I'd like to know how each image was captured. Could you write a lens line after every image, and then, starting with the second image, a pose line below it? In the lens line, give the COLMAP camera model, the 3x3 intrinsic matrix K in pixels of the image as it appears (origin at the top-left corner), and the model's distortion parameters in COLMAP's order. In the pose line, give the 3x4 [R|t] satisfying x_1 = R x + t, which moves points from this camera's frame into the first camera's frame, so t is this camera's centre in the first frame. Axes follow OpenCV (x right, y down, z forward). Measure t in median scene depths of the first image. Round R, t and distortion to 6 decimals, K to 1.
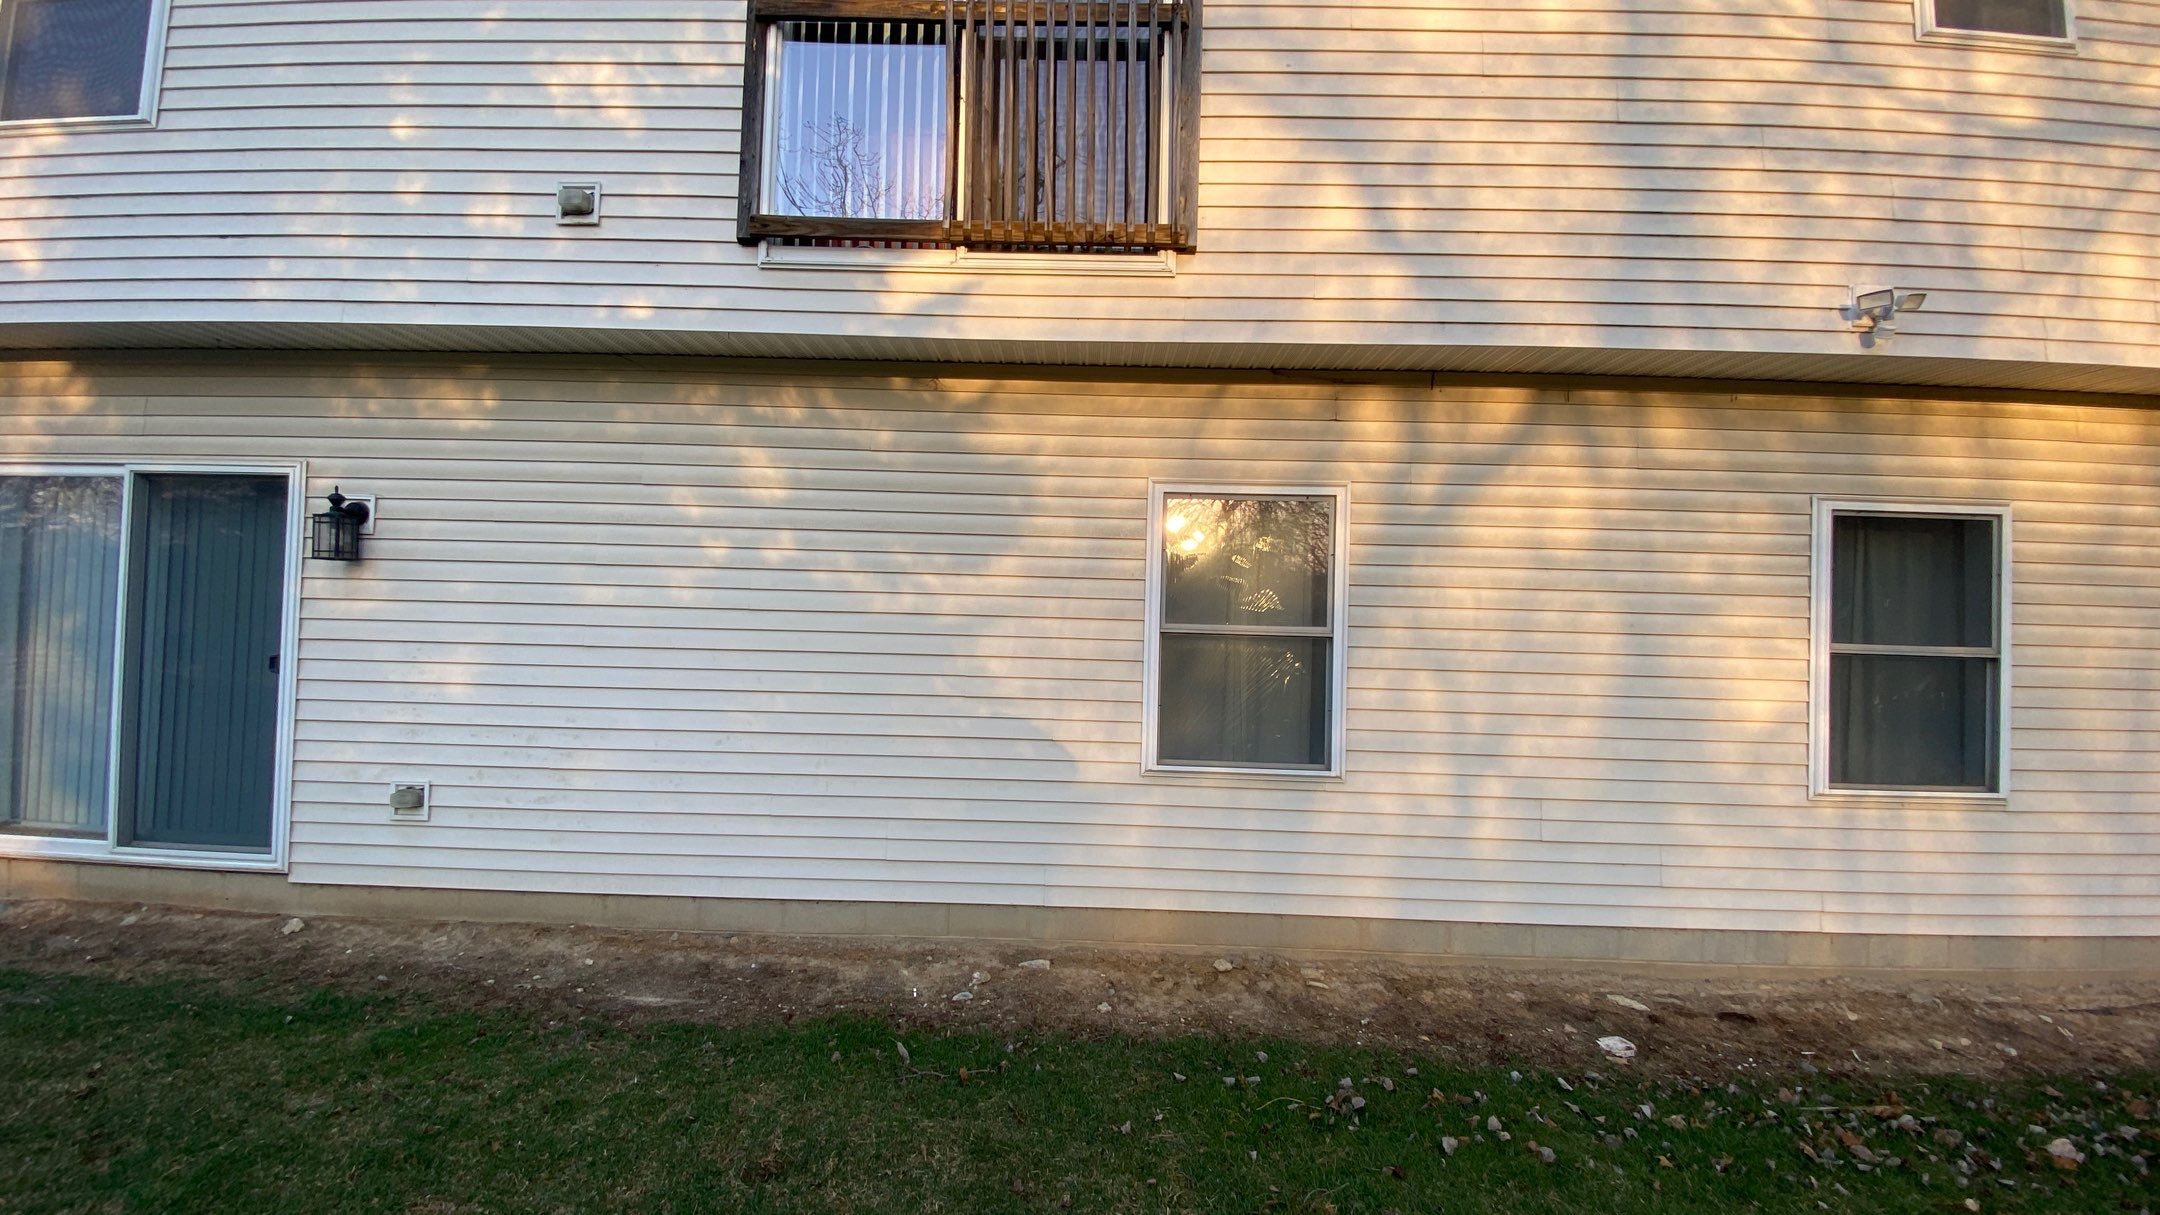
lens RADIAL K [[858.1, 0, 1074.2], [0, 858.1, 601.0], [0, 0, 1]] dist [0.013260, -0.016697]
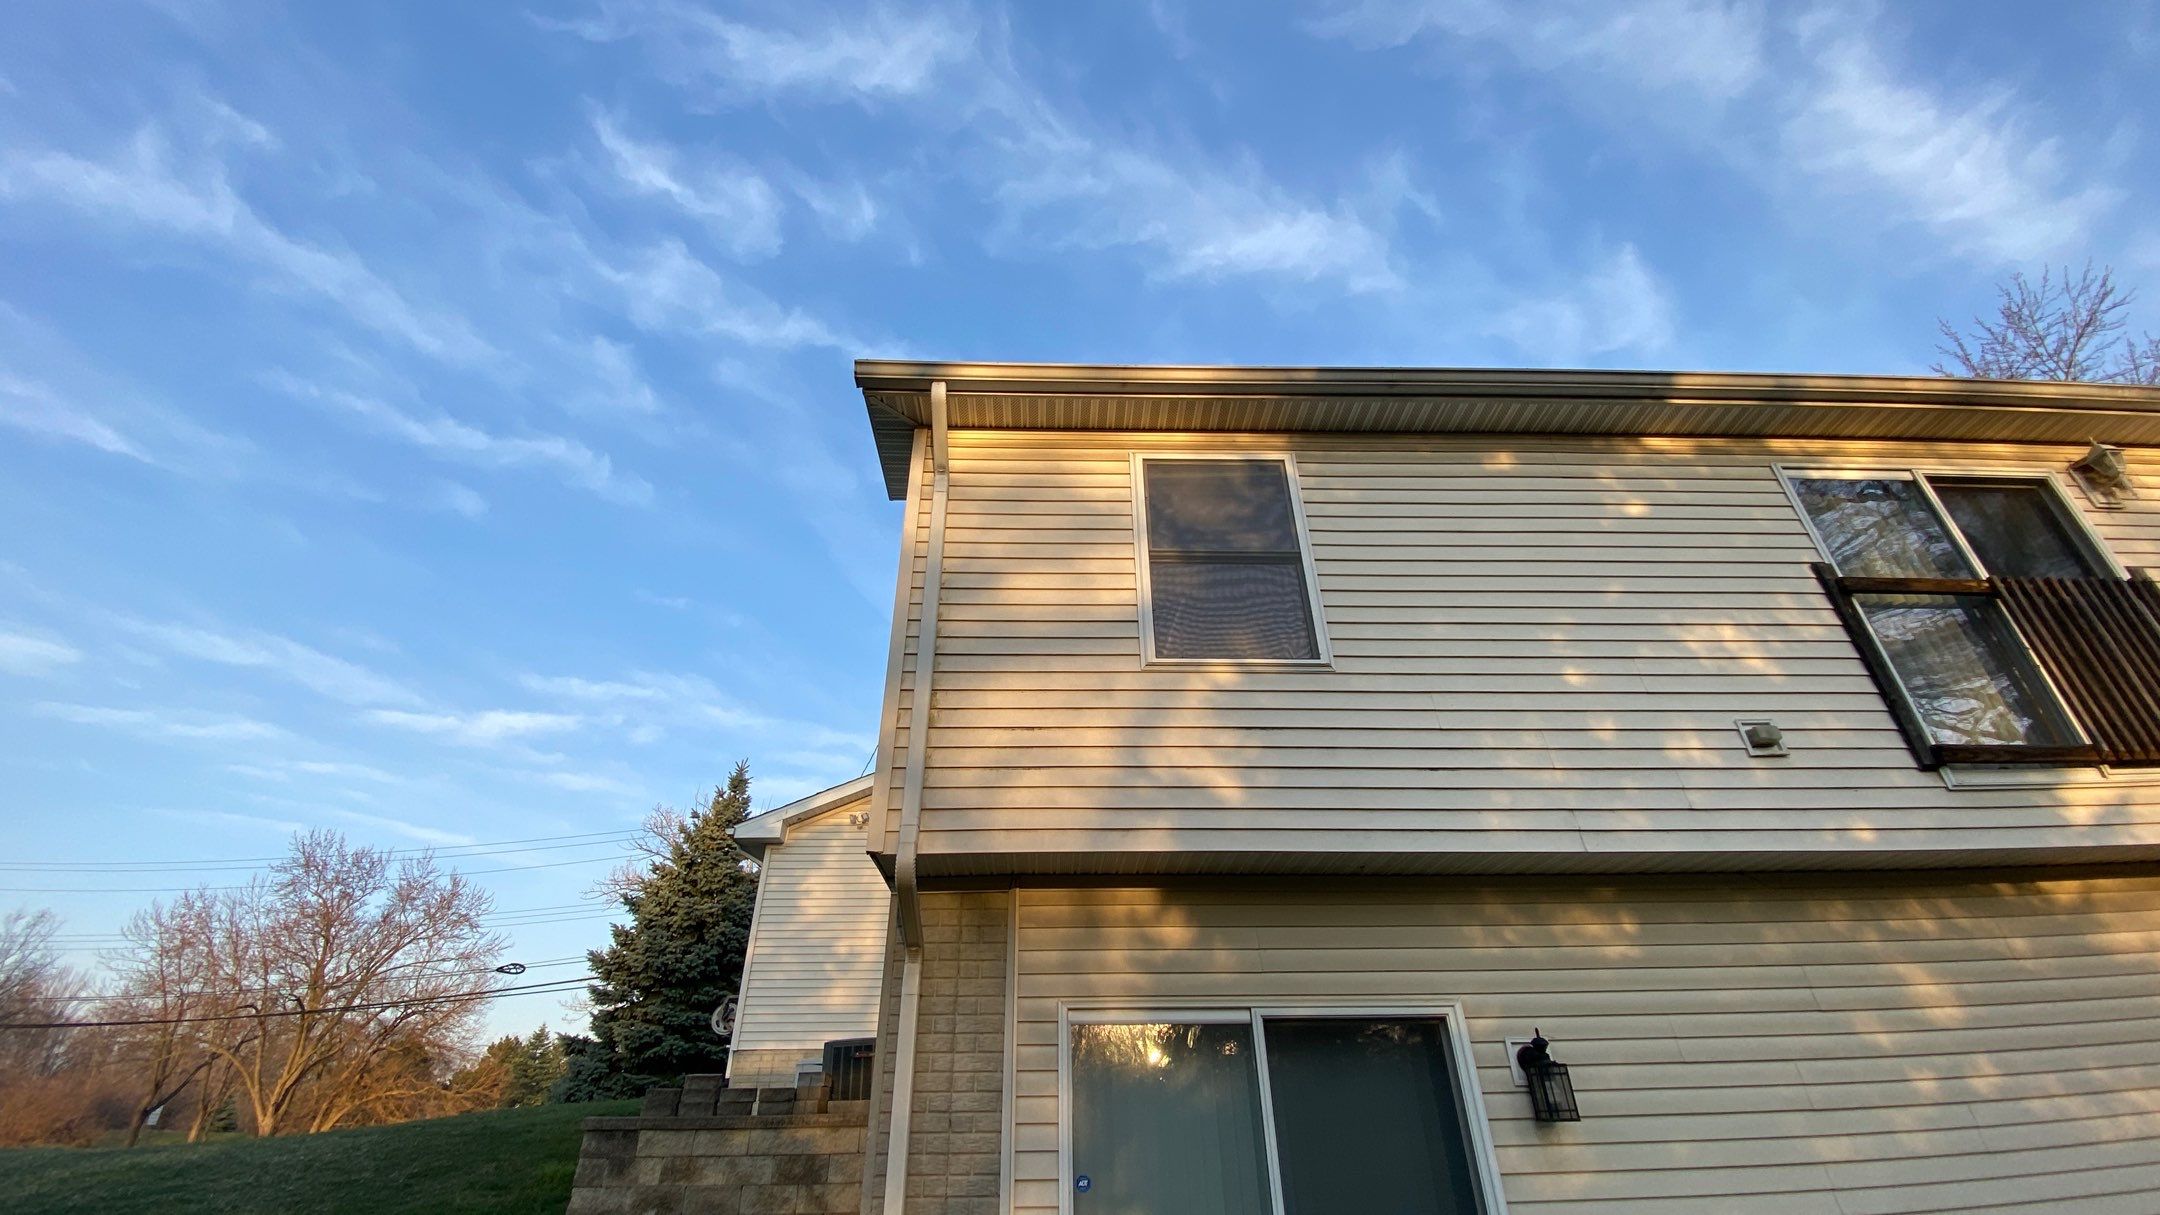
lens RADIAL K [[858.1, 0, 1066.8], [0, 858.1, 624.8], [0, 0, 1]] dist [0.013260, -0.016697]
pose [[0.997885, -0.009664, 0.064278, -1.431231], [0.039596, 0.874606, -0.483216, -0.088451], [-0.051548, 0.484739, 0.873139, 0.020280]]
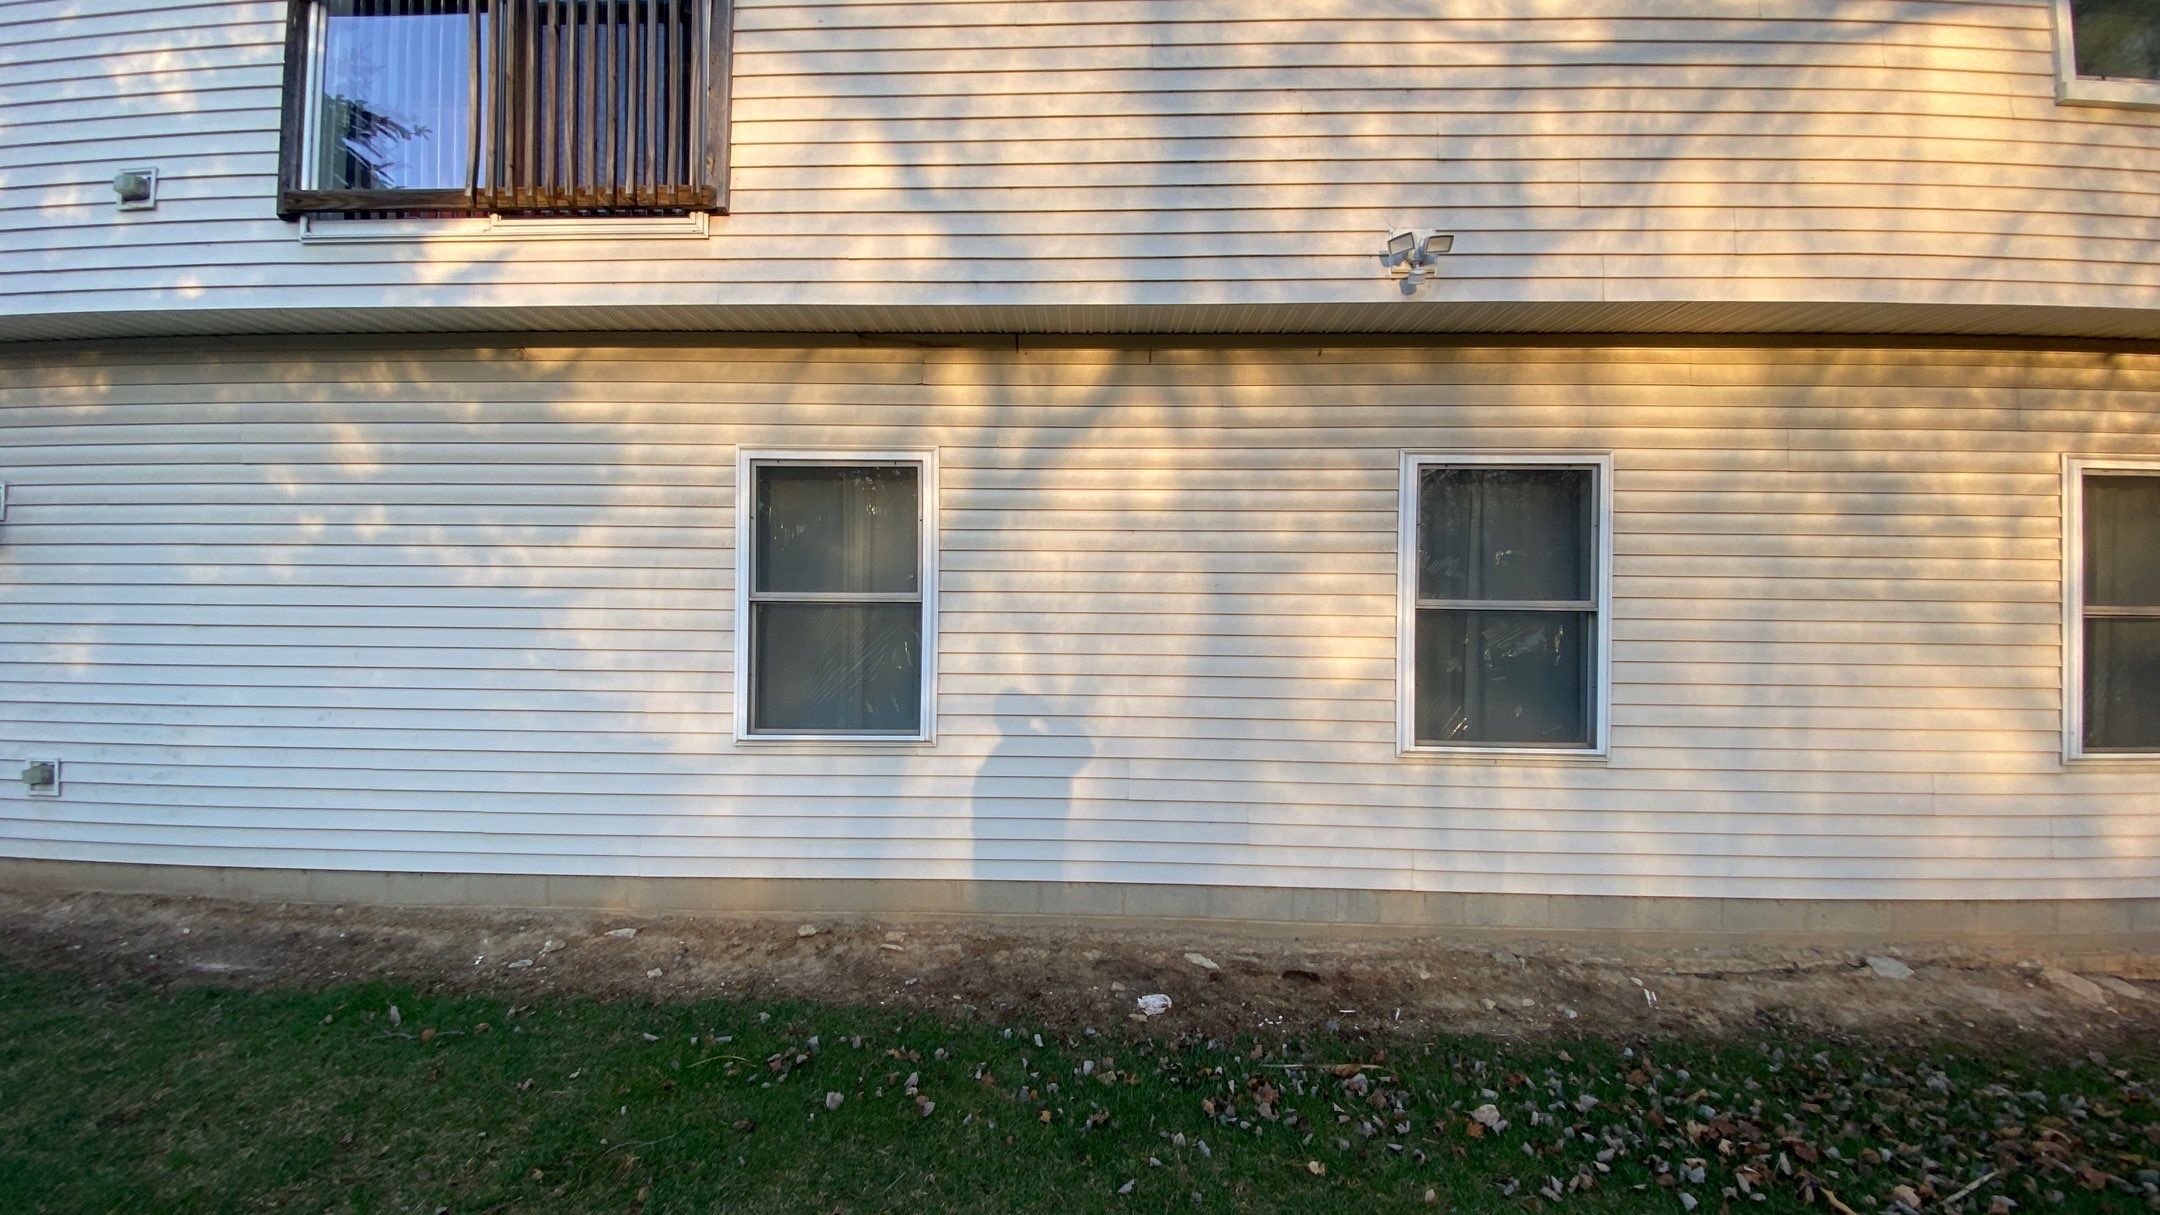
lens RADIAL K [[858.1, 0, 1075.1], [0, 858.1, 598.0], [0, 0, 1]] dist [0.013260, -0.016697]
pose [[0.999739, -0.018806, -0.013002, 0.500627], [0.019098, 0.999559, 0.022718, 0.018018], [0.012569, -0.022961, 0.999657, 0.006947]]
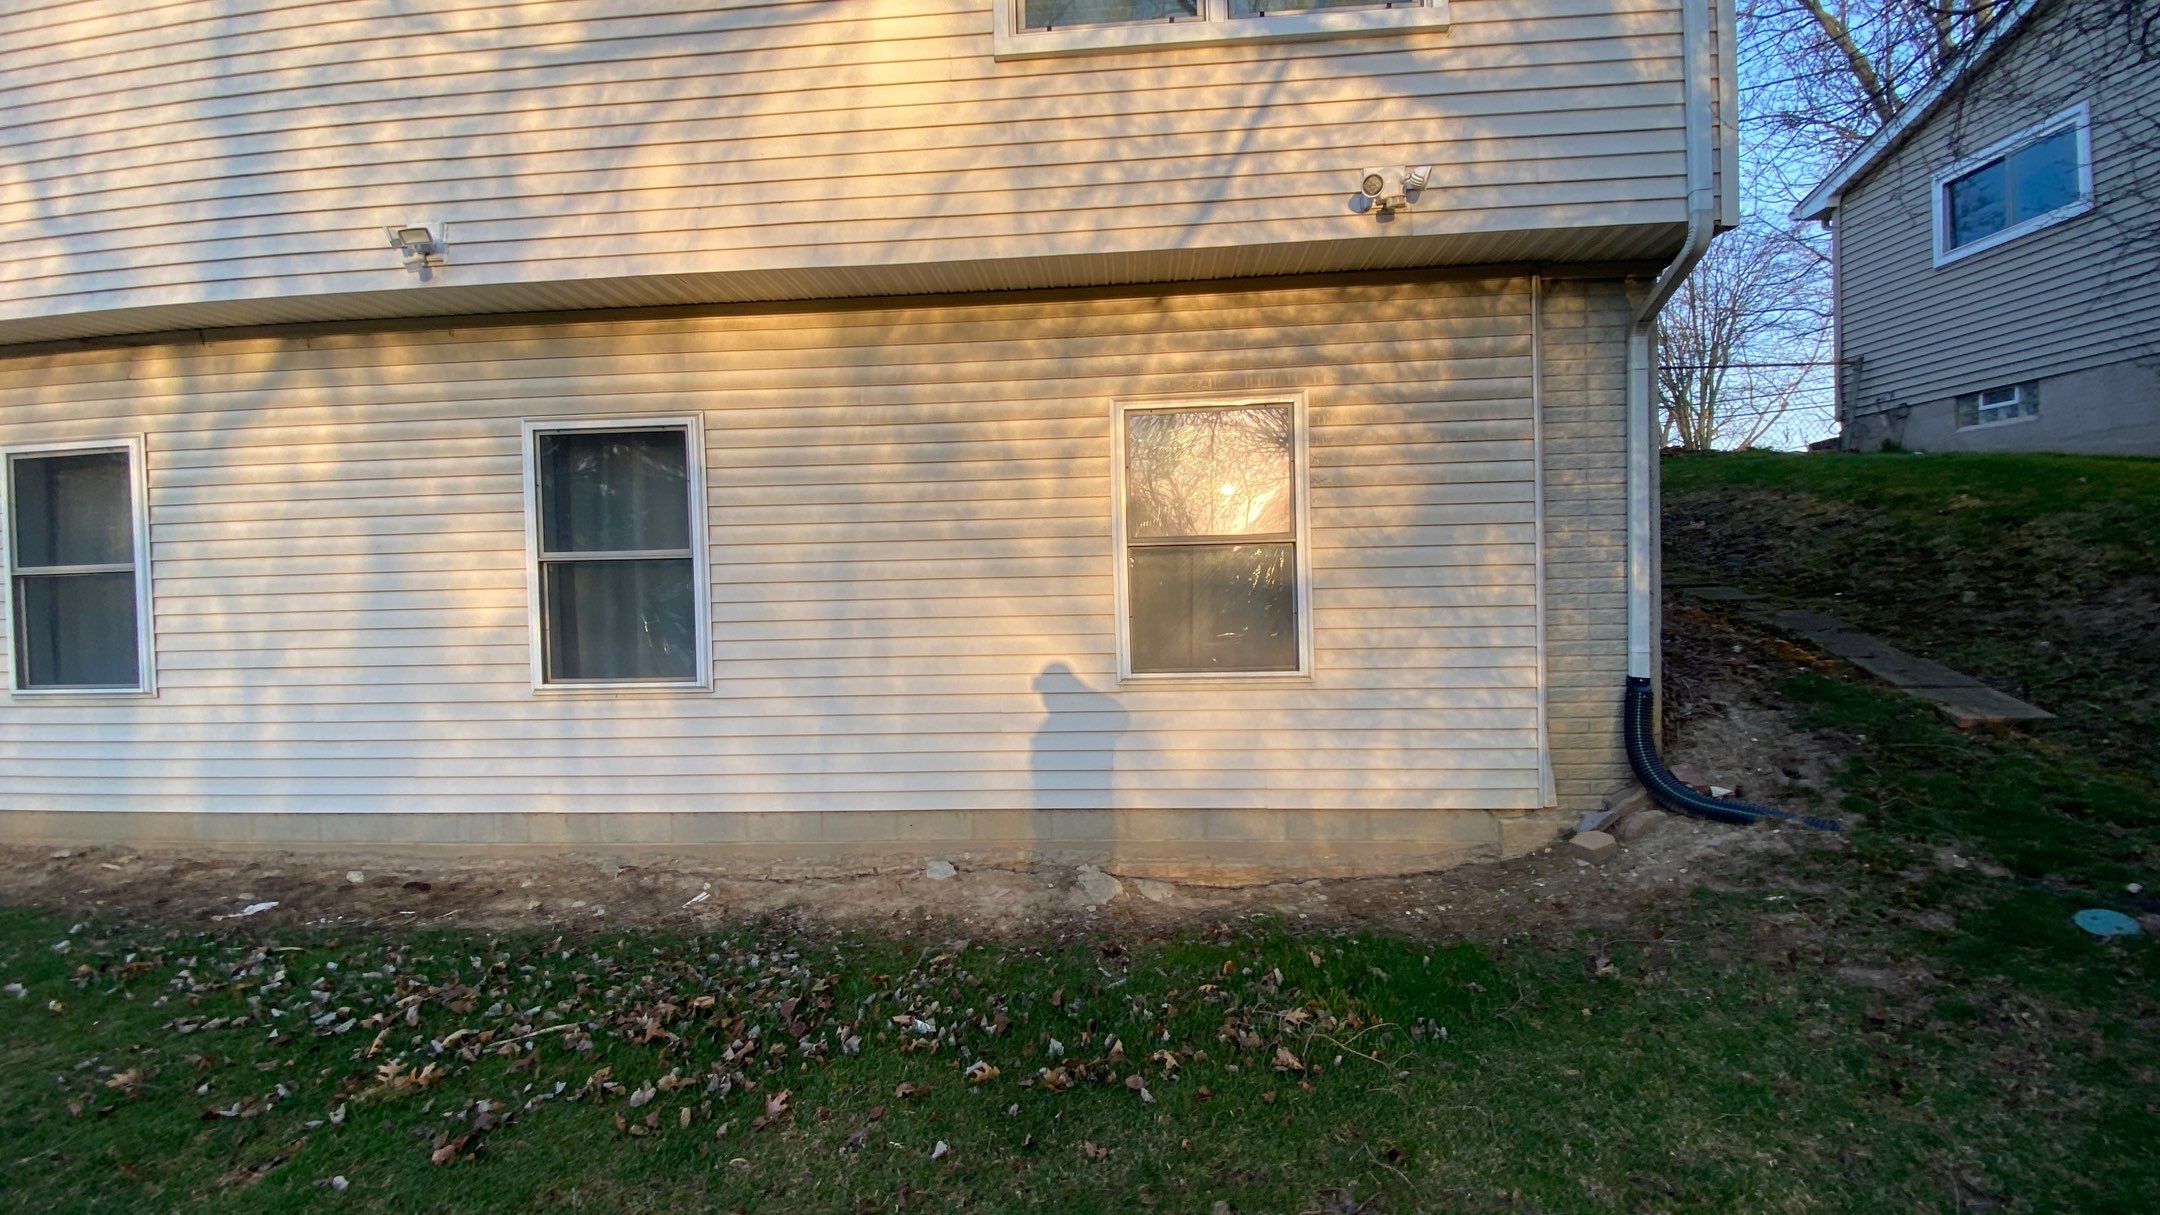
lens RADIAL K [[858.1, 0, 1072.6], [0, 858.1, 594.6], [0, 0, 1]] dist [0.013260, -0.016697]
pose [[0.997285, -0.051264, -0.052871, 1.619751], [0.053709, 0.997500, 0.045926, 0.089018], [0.050385, -0.048641, 0.997545, -0.068004]]
